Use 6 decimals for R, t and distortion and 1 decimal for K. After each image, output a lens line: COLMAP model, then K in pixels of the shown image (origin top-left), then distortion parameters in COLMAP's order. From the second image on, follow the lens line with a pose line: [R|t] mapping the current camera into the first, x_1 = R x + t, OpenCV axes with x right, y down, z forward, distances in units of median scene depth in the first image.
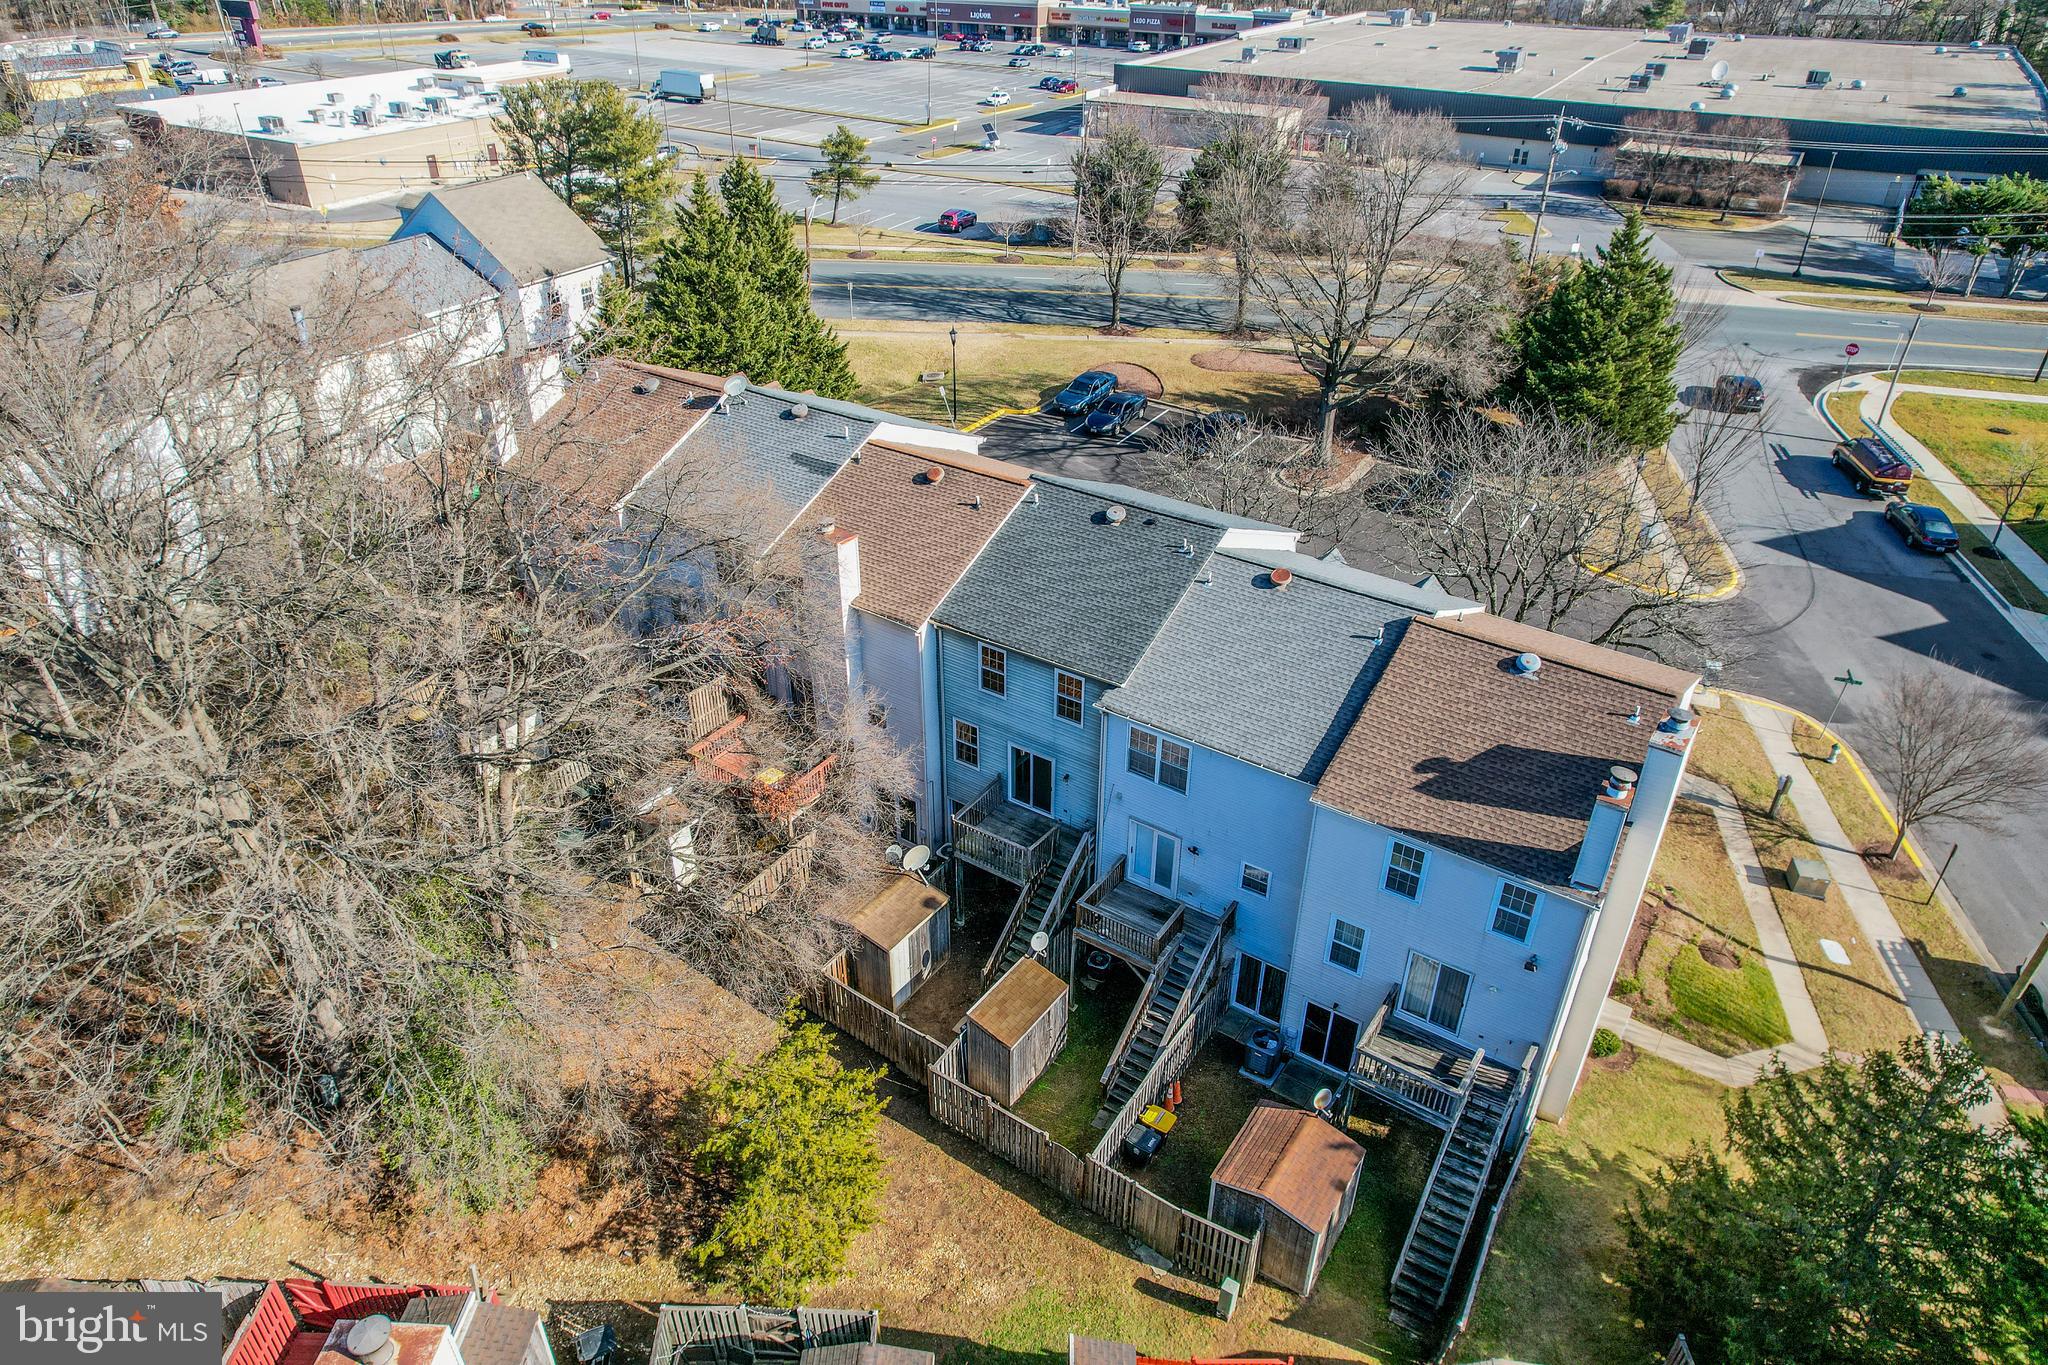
lens RADIAL K [[1293.0, 0, 1024.0], [0, 1293.0, 682.5], [0, 0, 1]] dist [0.001362, 0.000693]
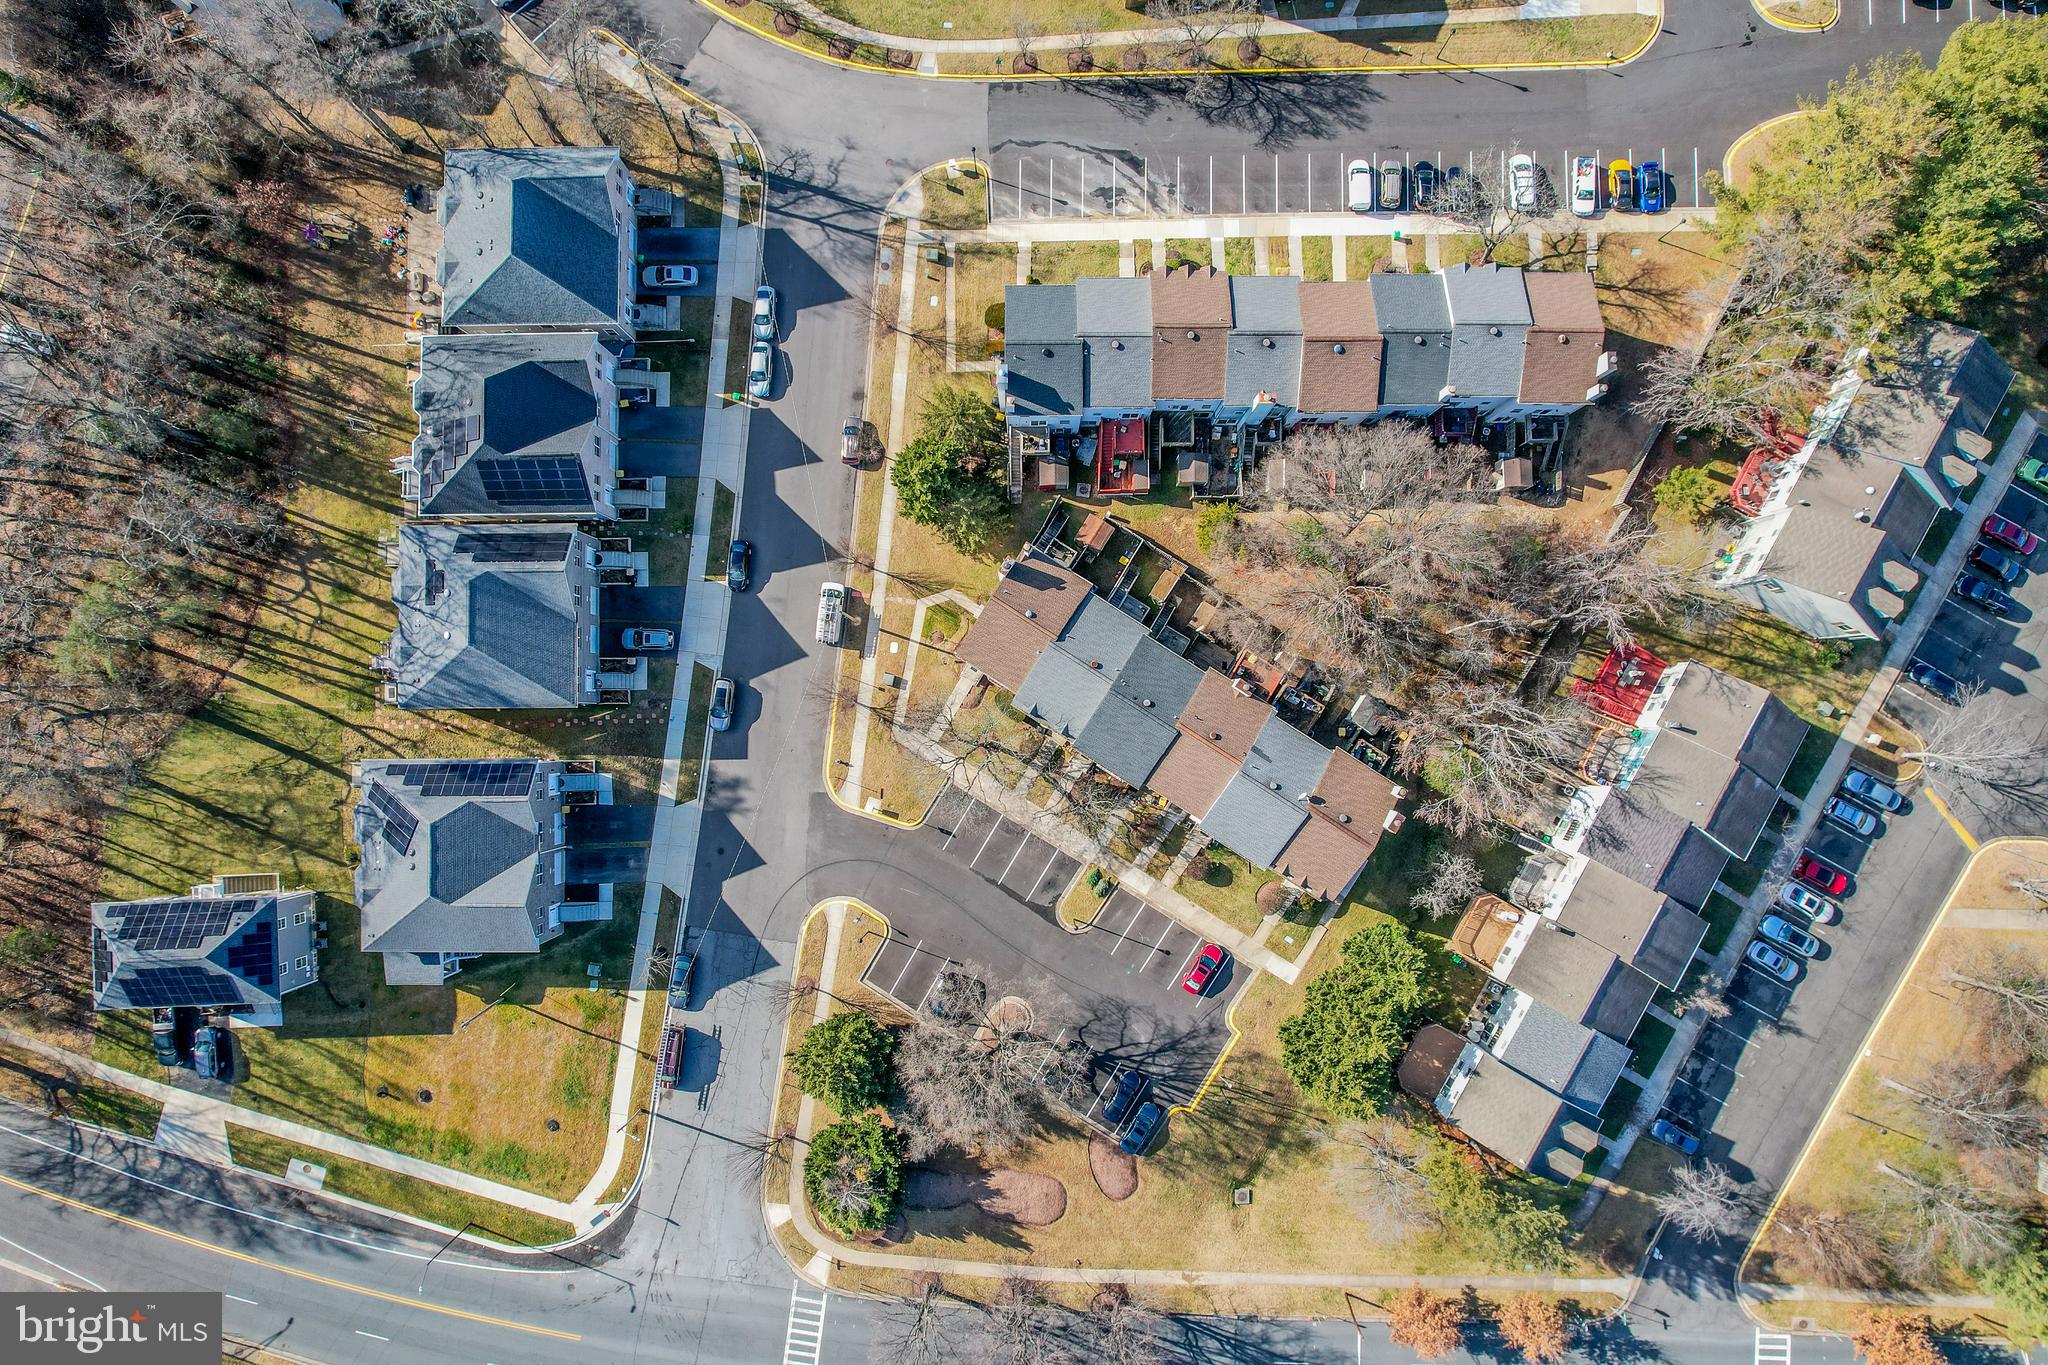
lens RADIAL K [[1293.0, 0, 1024.0], [0, 1293.0, 682.5], [0, 0, 1]] dist [0.001362, 0.000693]
pose [[-0.999619, 0.027283, 0.004101, 0.197036], [-0.011116, -0.534325, 0.845206, -1.478836], [0.025251, 0.844839, 0.534425, -0.327383]]
